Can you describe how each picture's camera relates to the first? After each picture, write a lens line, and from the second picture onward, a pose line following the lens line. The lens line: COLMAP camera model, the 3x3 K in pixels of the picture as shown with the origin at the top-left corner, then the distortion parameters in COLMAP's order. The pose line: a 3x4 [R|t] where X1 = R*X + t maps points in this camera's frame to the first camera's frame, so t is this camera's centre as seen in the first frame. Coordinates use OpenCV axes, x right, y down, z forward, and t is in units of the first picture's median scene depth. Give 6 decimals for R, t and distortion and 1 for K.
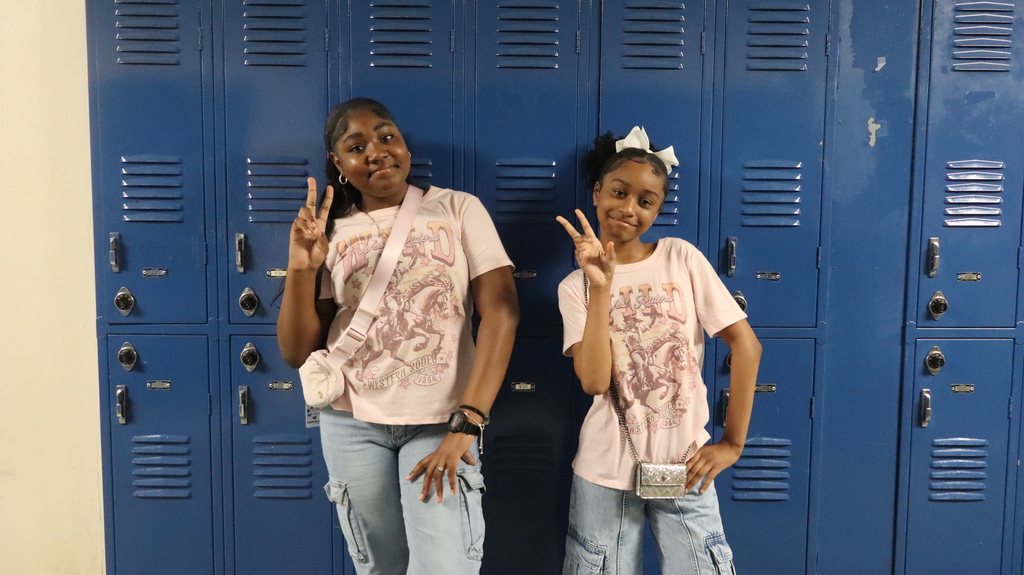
lens RADIAL K [[968.8, 0, 501.9], [0, 968.8, 277.7], [0, 0, 1]] dist [0.041314, 0.000000]
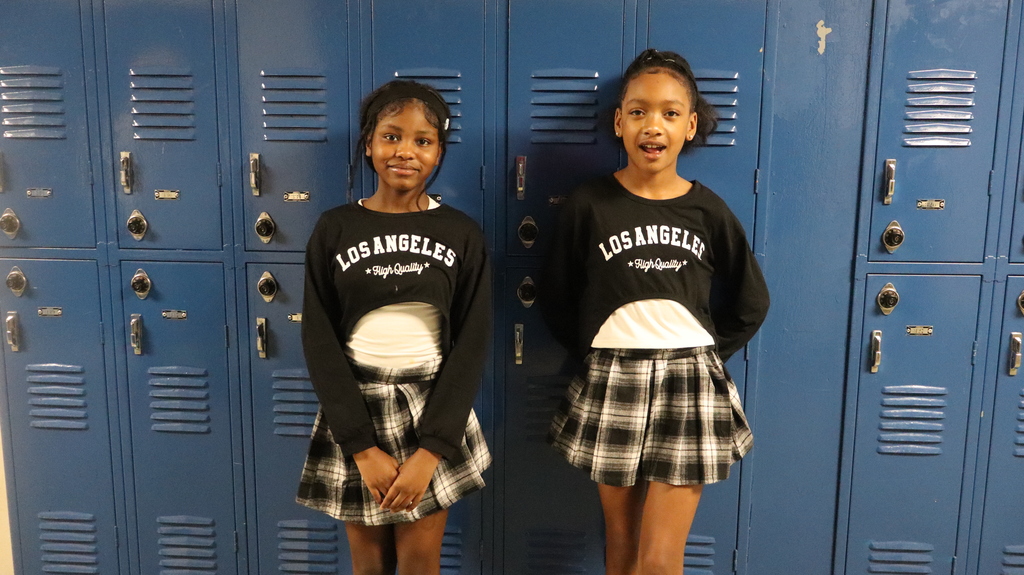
lens RADIAL K [[1086.3, 0, 634.5], [0, 1086.3, 299.9], [0, 0, 1]] dist [0.038938, 0.000000]
pose [[0.994764, 0.015538, -0.101014, 0.313151], [-0.006706, 0.996169, 0.087191, 0.001178], [0.101981, -0.086057, 0.991057, -0.004349]]
